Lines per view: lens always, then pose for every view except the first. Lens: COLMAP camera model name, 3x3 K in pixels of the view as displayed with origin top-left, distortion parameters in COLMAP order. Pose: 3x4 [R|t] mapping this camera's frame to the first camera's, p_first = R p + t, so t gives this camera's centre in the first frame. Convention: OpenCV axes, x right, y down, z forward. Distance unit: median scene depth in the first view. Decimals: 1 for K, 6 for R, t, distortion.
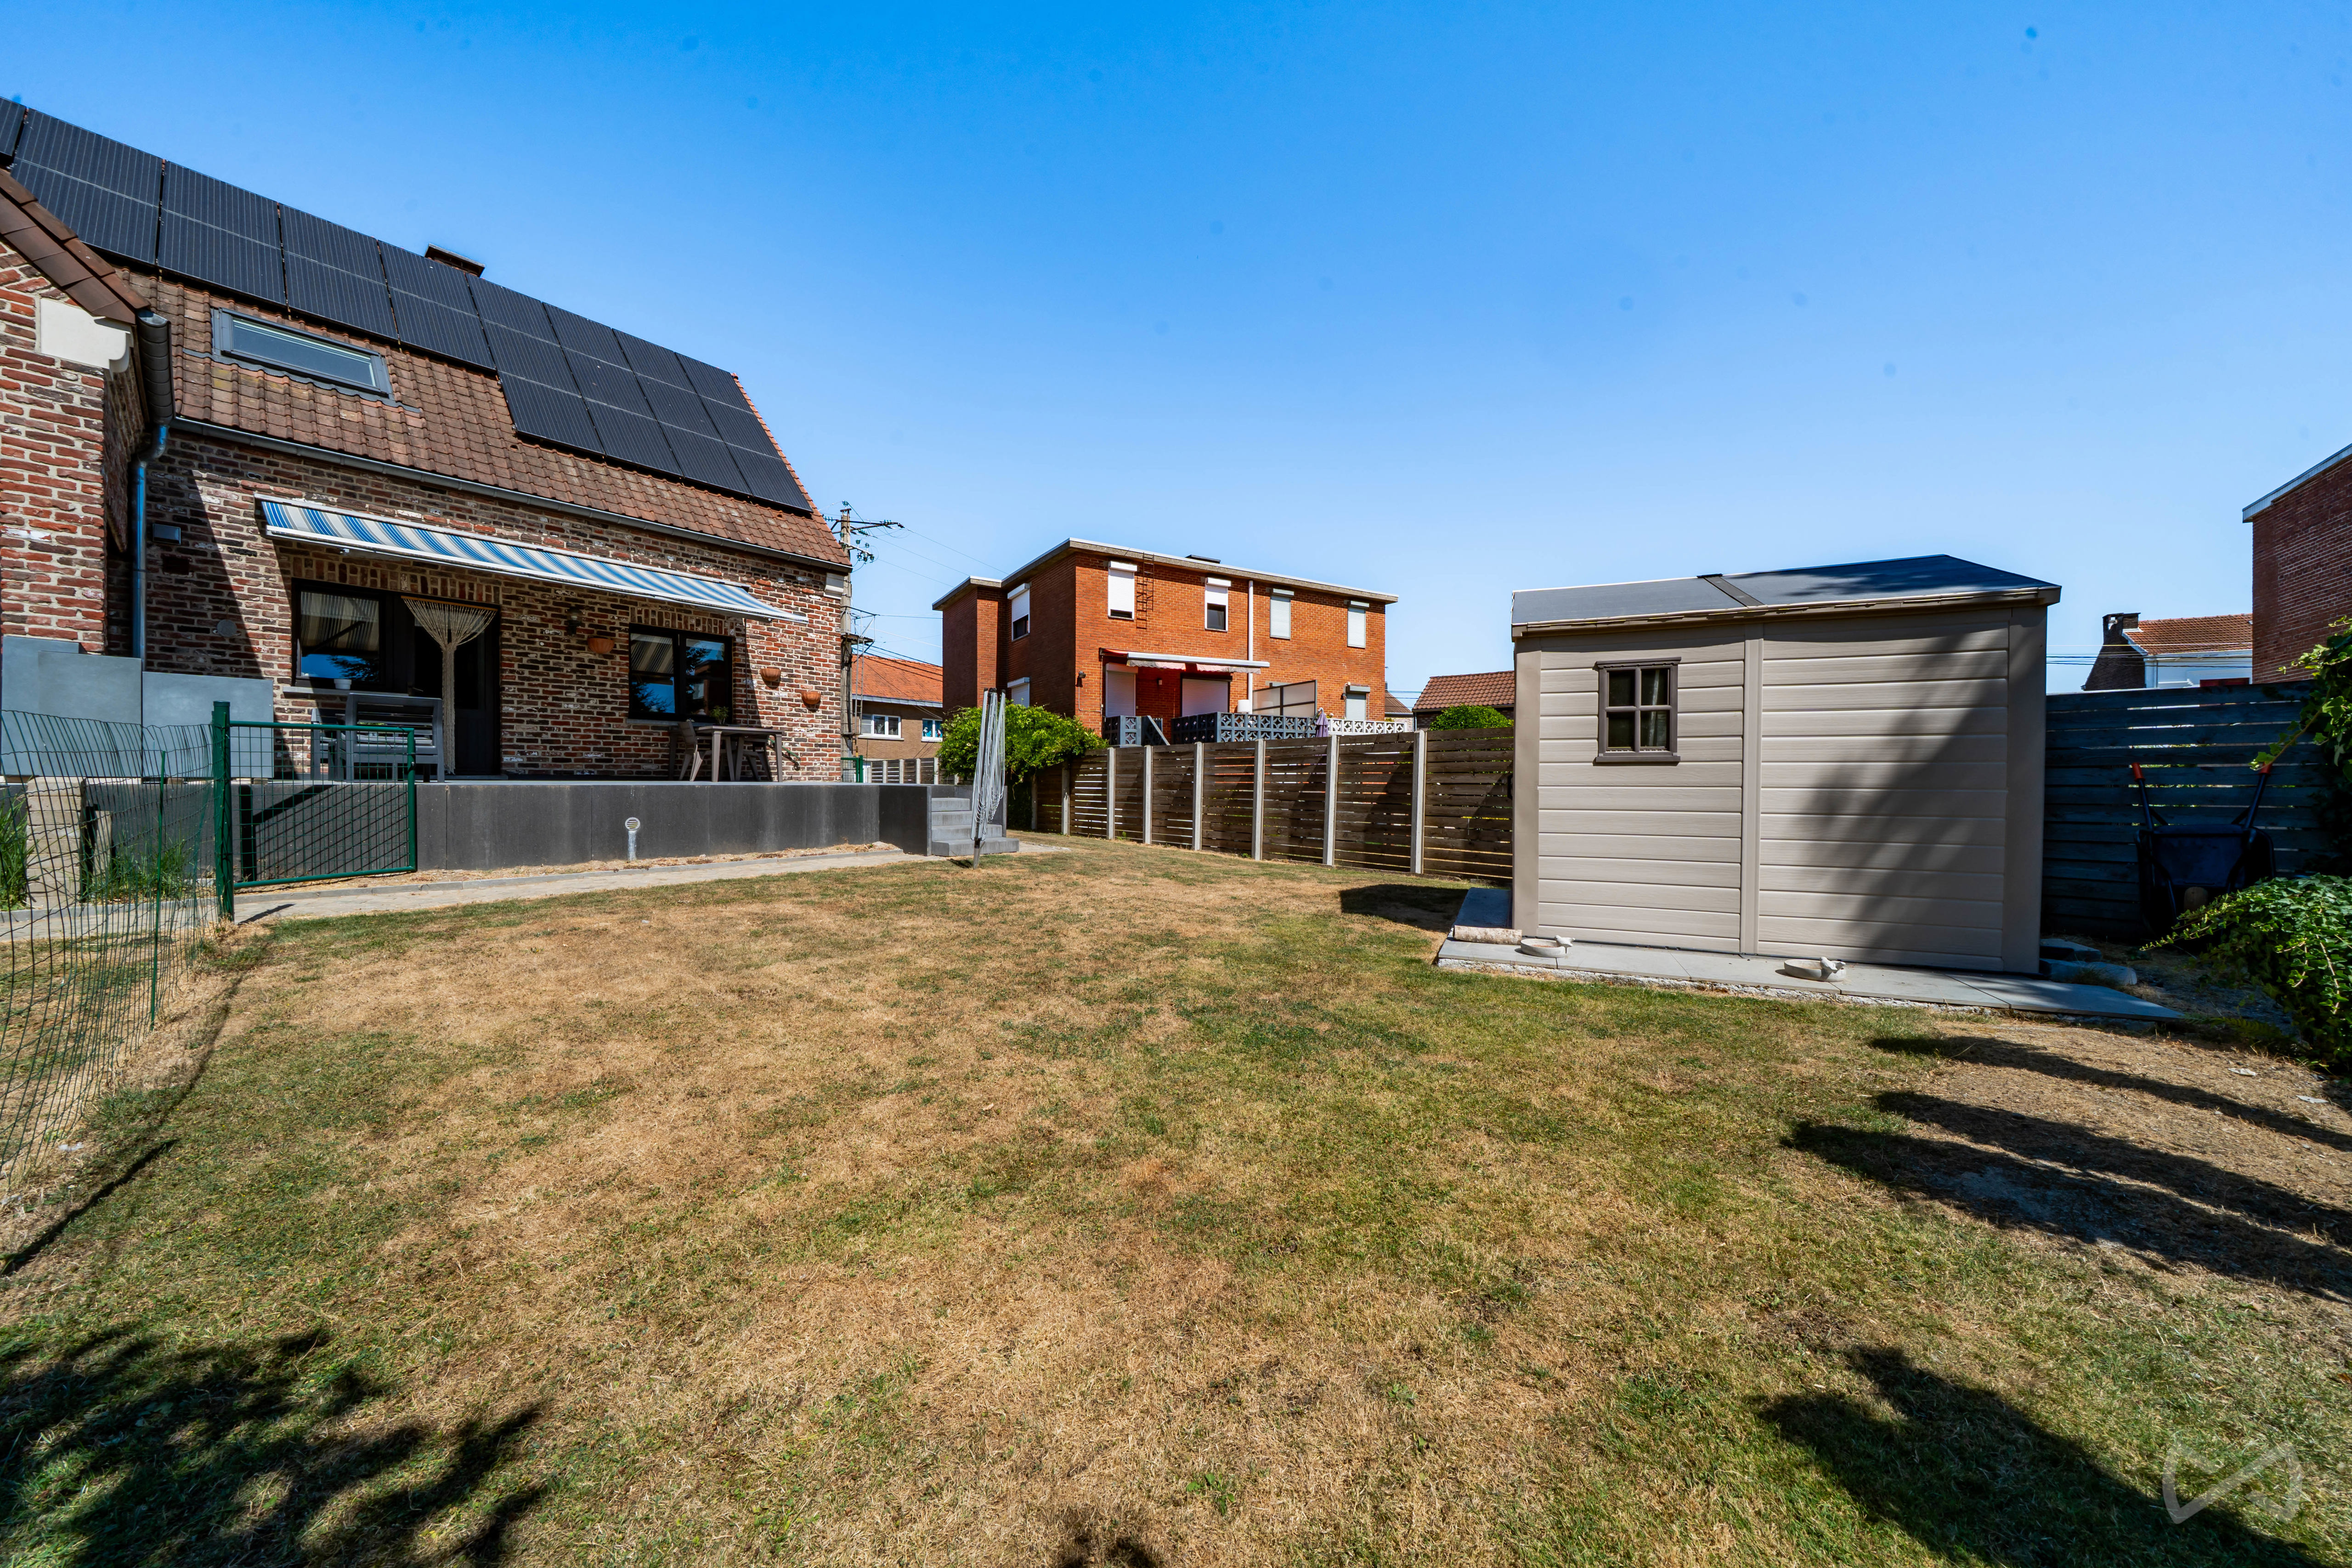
lens RADIAL K [[787.2, 0, 1174.6], [0, 787.2, 788.8], [0, 0, 1]] dist [0.000450, -0.000115]
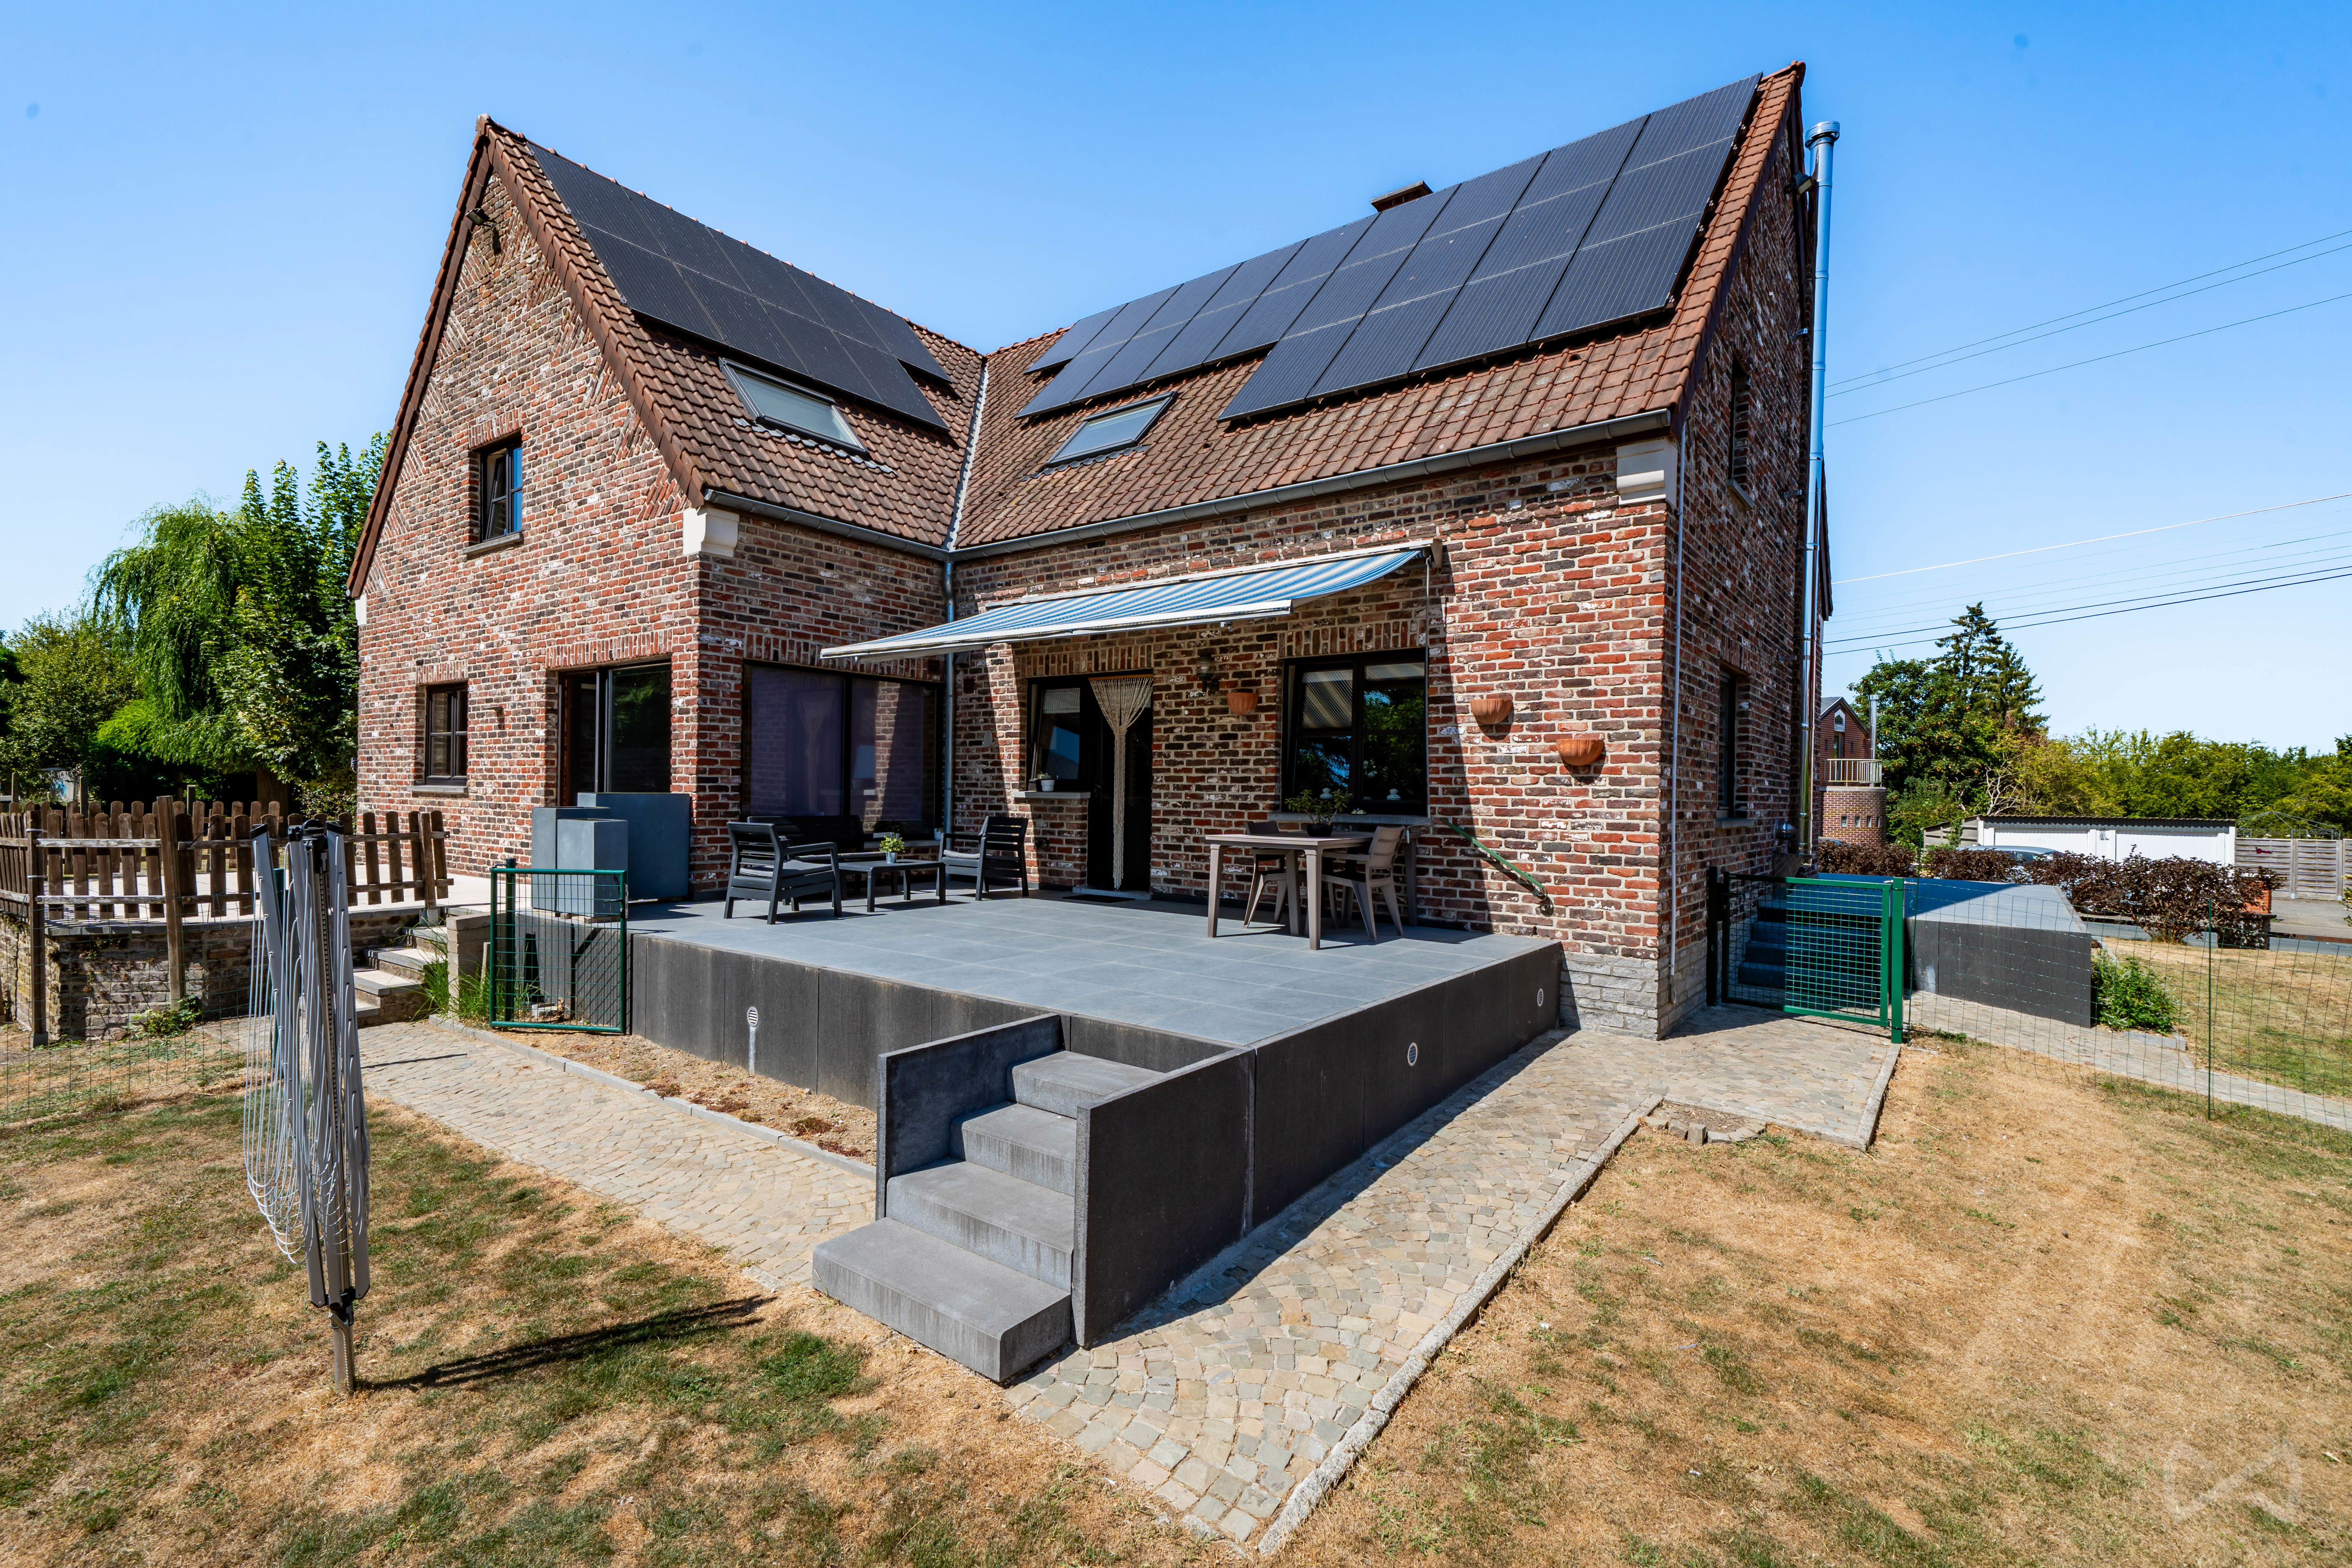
lens RADIAL K [[1043.9, 0, 1176.0], [0, 1043.9, 784.0], [0, 0, 1]] dist [0.060215, -0.013567]
pose [[0.024289, -0.012568, -0.999626, 0.137745], [-0.027829, 0.999525, -0.013243, -0.103571], [0.999318, 0.028140, 0.023927, 0.946028]]
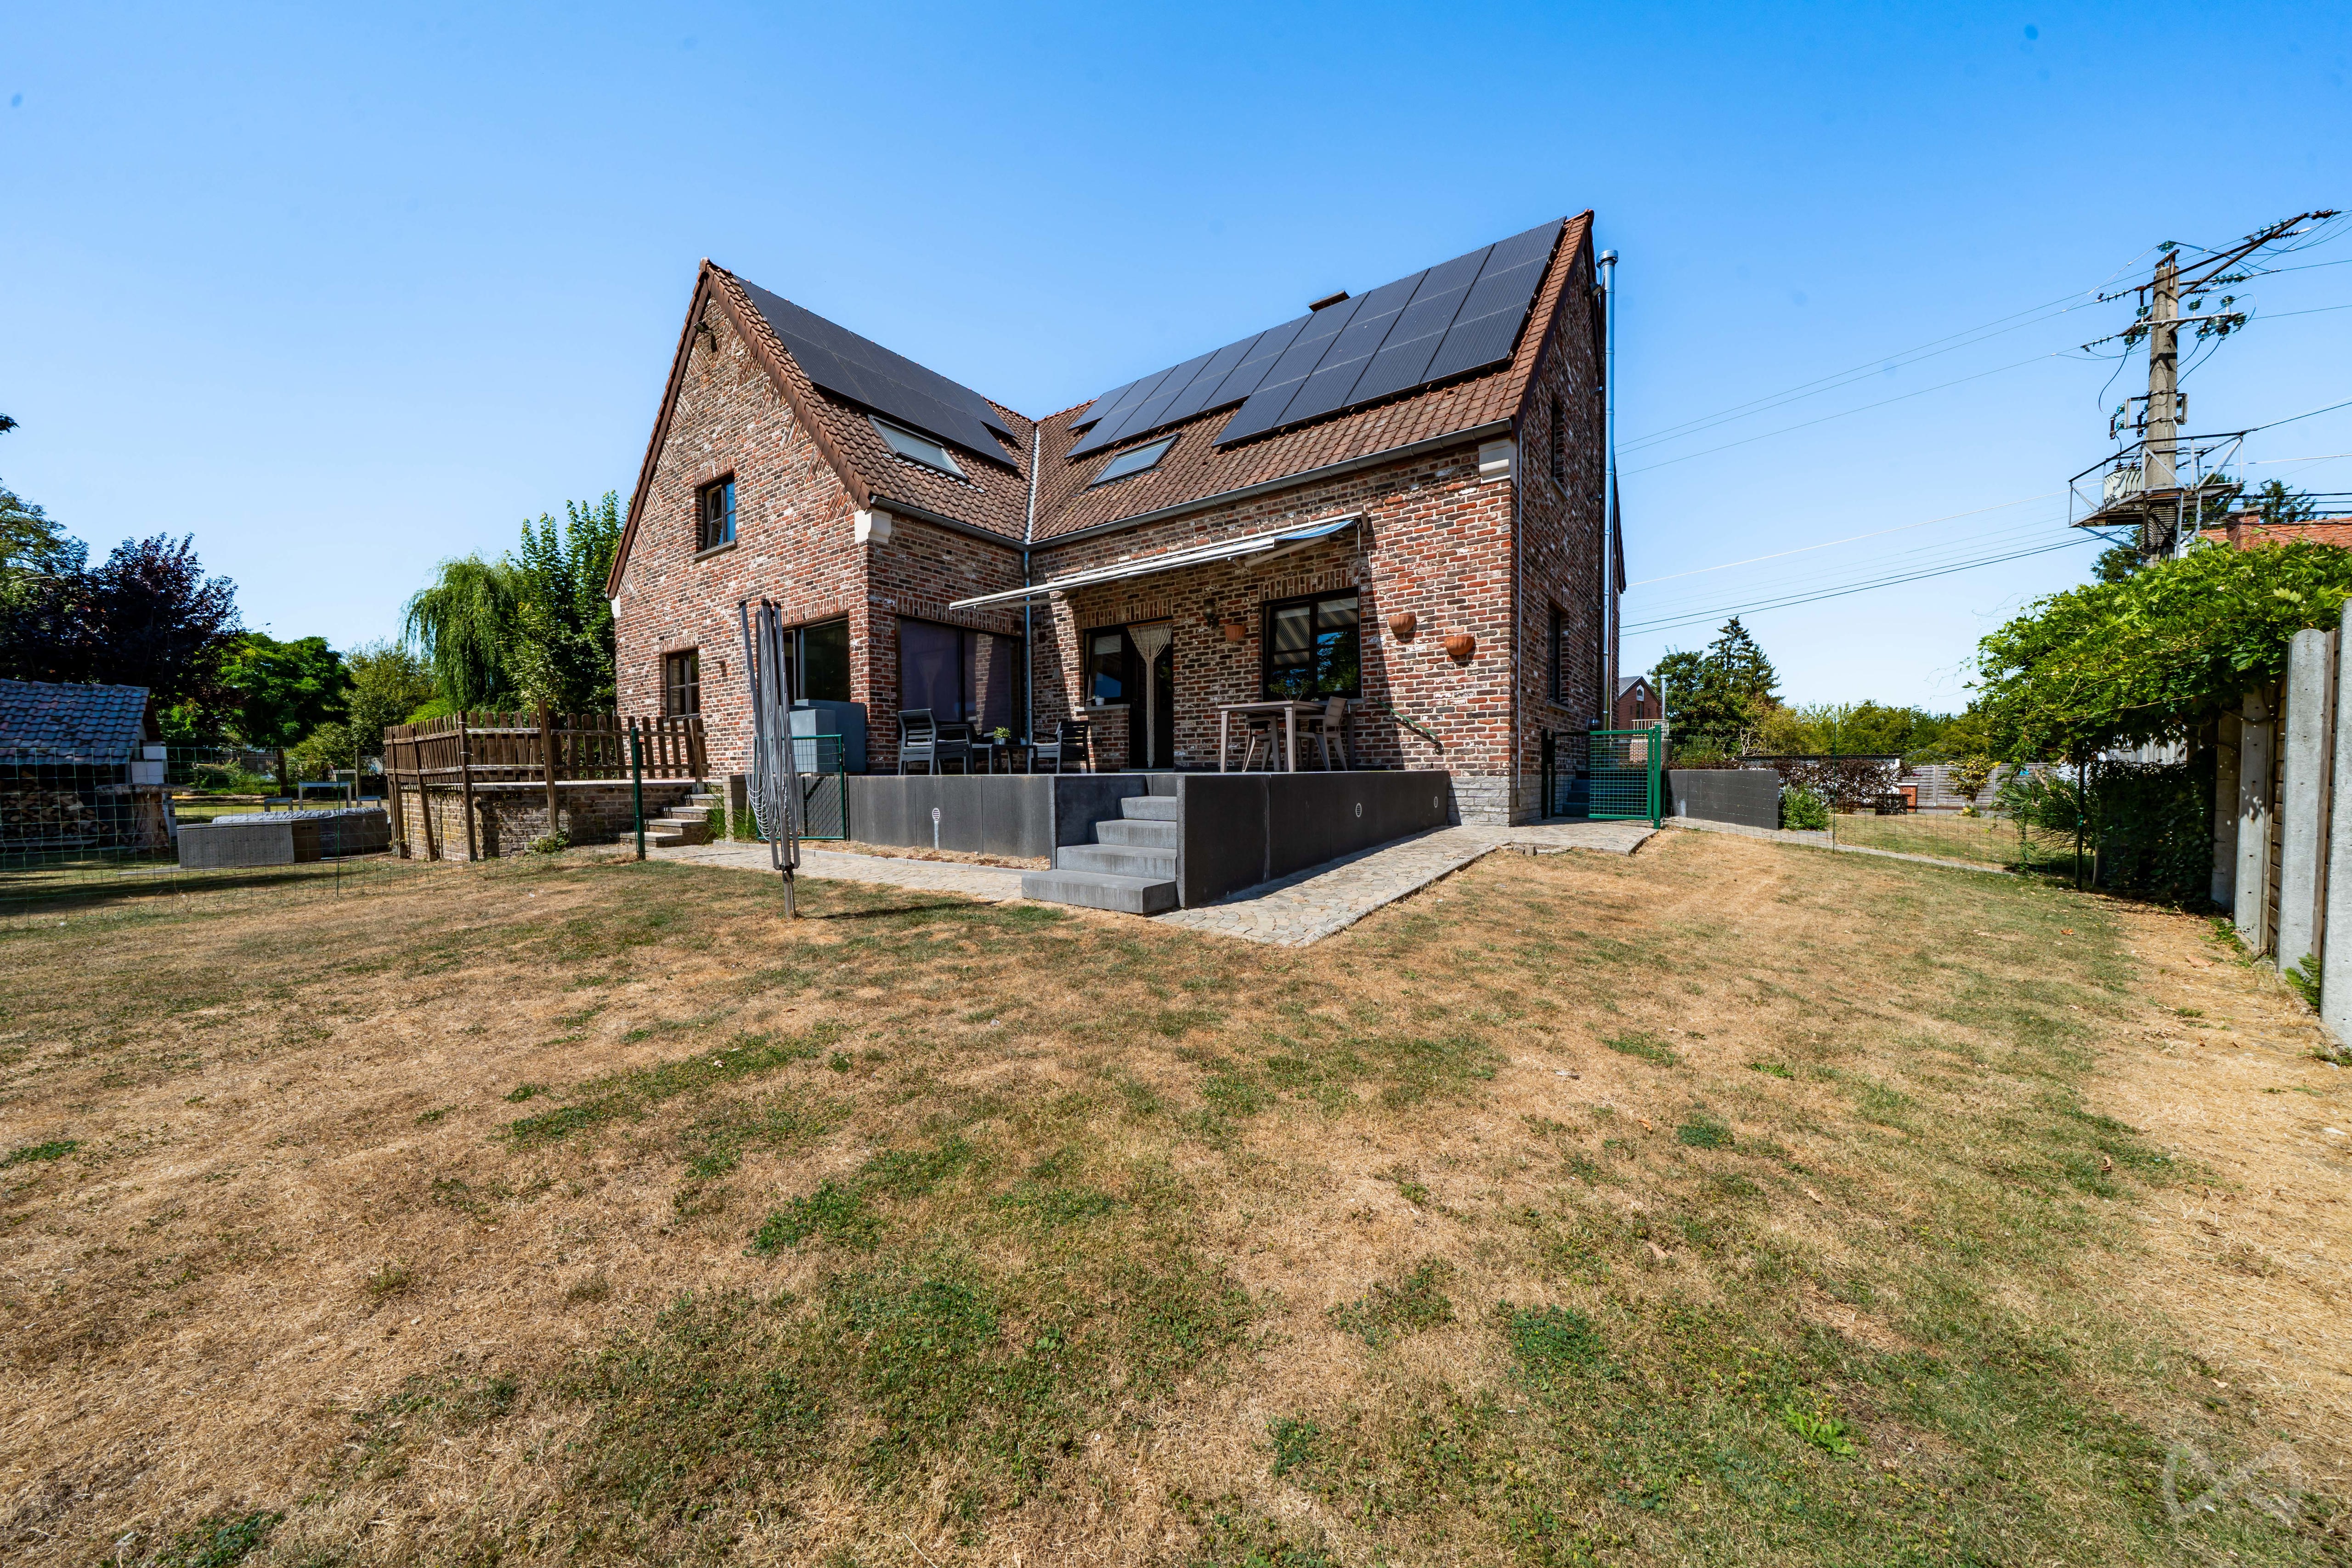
lens RADIAL K [[787.2, 0, 1174.6], [0, 787.2, 788.8], [0, 0, 1]] dist [0.000450, -0.000115]
pose [[0.041570, 0.011986, -0.999064, 0.242426], [-0.004937, 0.999918, 0.011791, -0.001008], [0.999123, 0.004442, 0.041625, 0.905233]]
